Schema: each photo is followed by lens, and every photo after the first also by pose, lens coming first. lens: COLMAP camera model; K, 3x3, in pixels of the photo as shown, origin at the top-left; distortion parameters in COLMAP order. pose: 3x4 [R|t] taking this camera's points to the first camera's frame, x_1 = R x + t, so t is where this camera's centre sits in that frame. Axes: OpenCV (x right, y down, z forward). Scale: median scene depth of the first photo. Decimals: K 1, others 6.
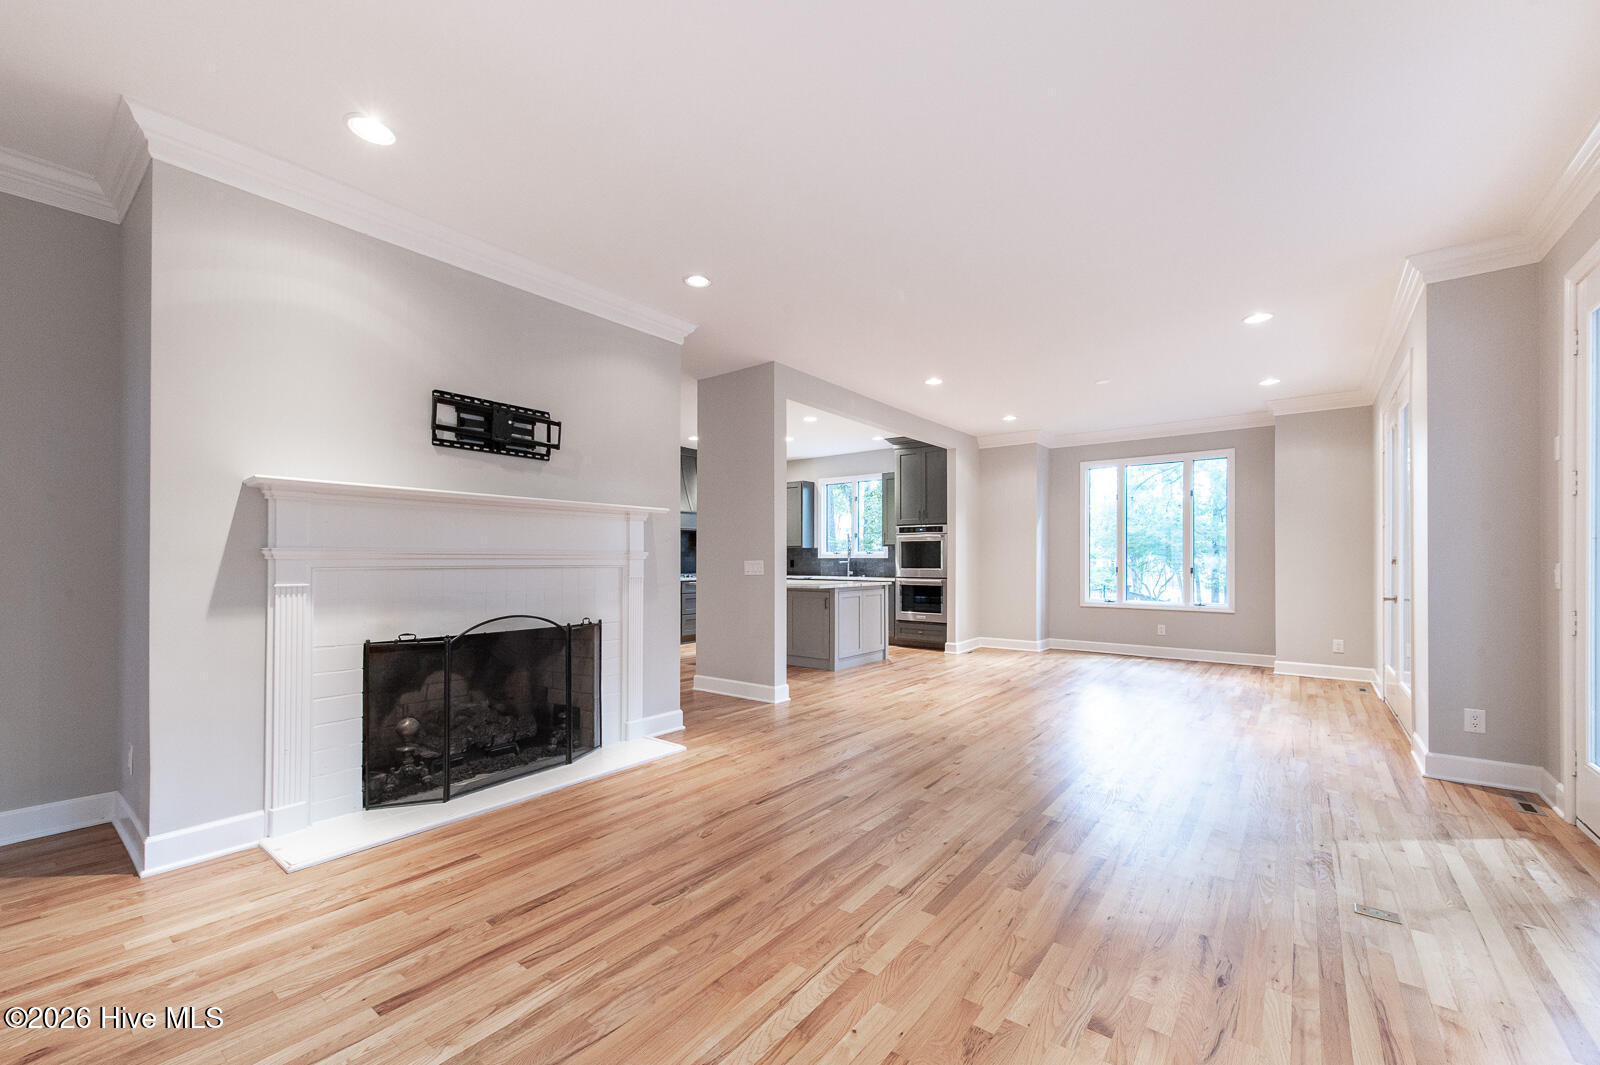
lens RADIAL K [[638.7, 0, 791.0], [0, 638.7, 548.4], [0, 0, 1]] dist [0.002903, 0.000145]
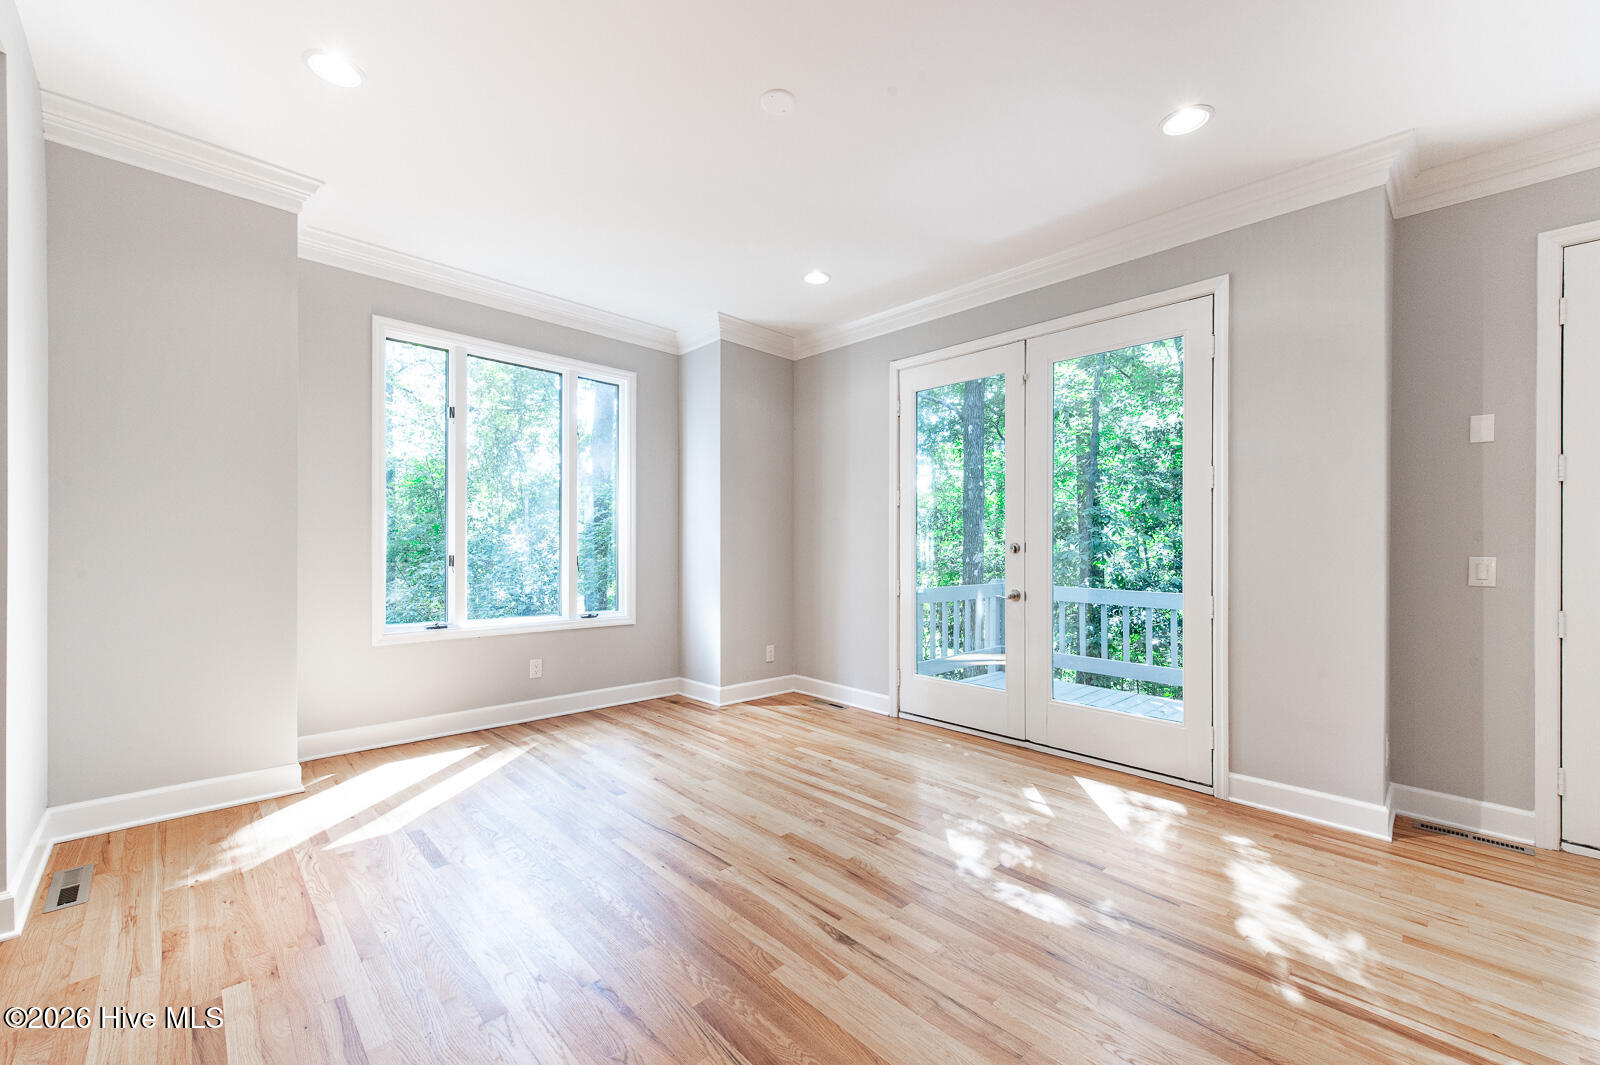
lens RADIAL K [[638.7, 0, 791.0], [0, 638.7, 548.4], [0, 0, 1]] dist [0.002903, 0.000145]
pose [[0.142021, -0.001728, 0.989862, 0.061152], [-0.030424, 0.999518, 0.006110, 0.012834], [-0.989396, -0.030983, 0.141900, 0.653340]]
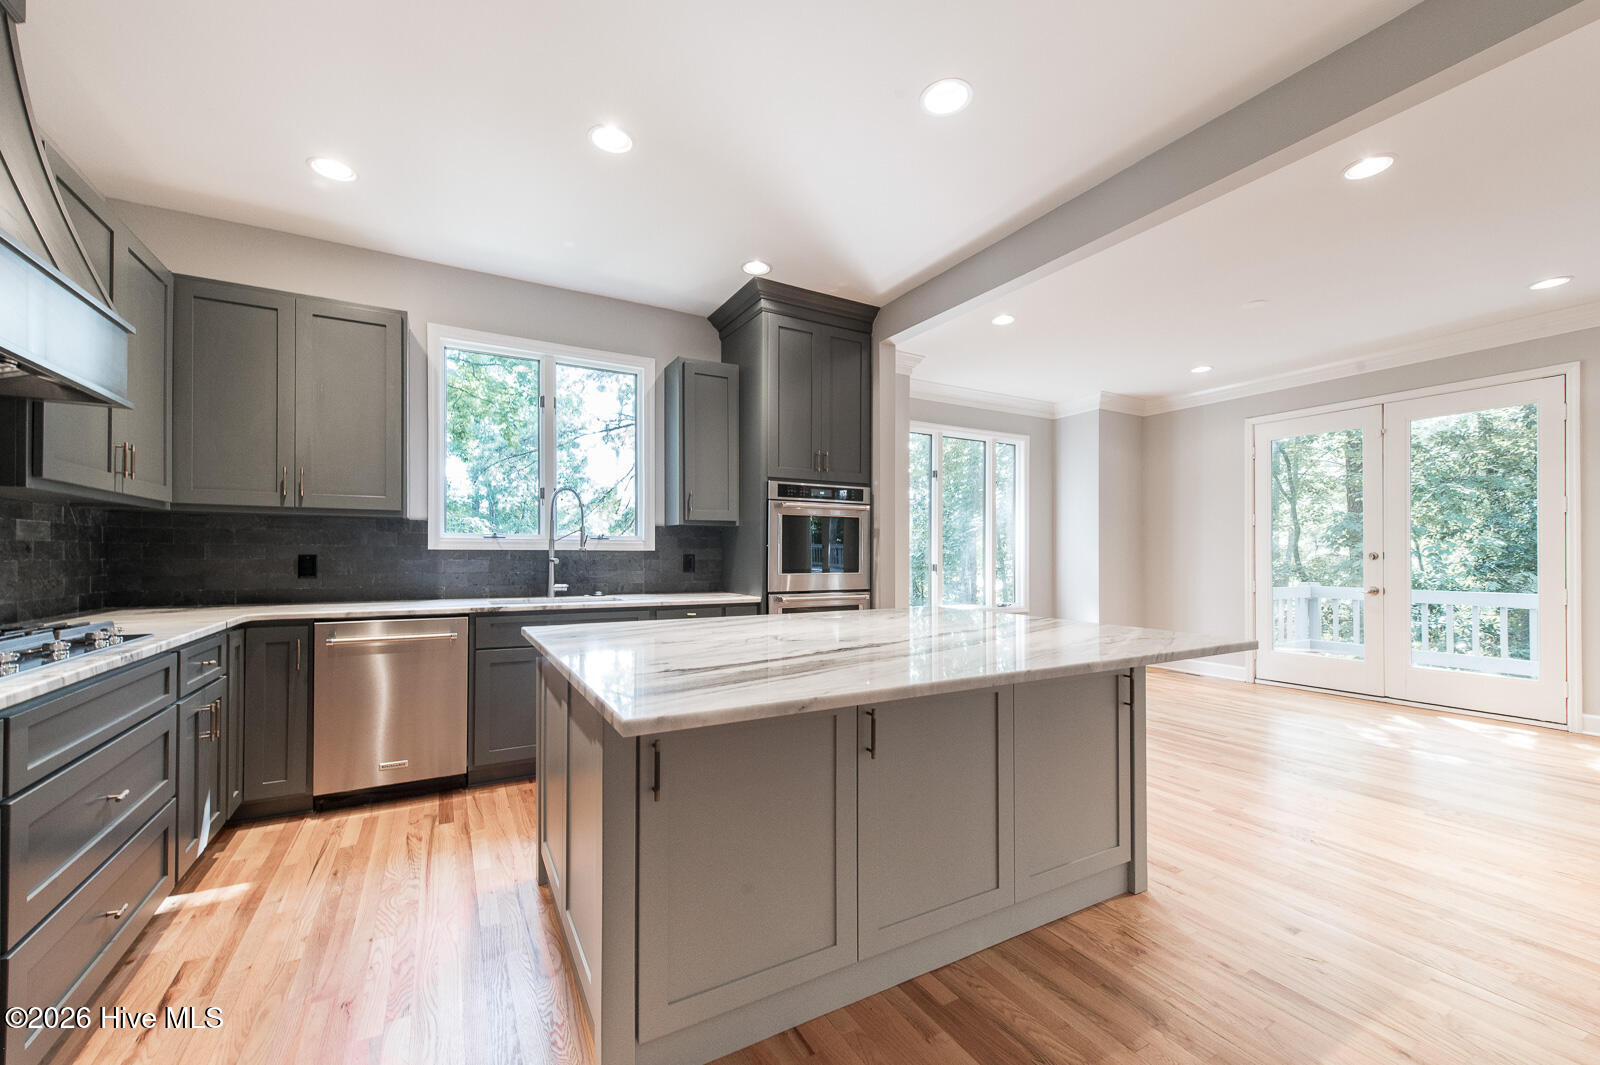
lens RADIAL K [[631.7, 0, 790.8], [0, 631.7, 561.9], [0, 0, 1]] dist [0.000921, -0.000123]
pose [[0.393321, -0.007910, 0.919367, -0.251018], [-0.017433, 0.999719, 0.016060, 0.016024], [-0.919236, -0.022344, 0.393073, 0.836886]]
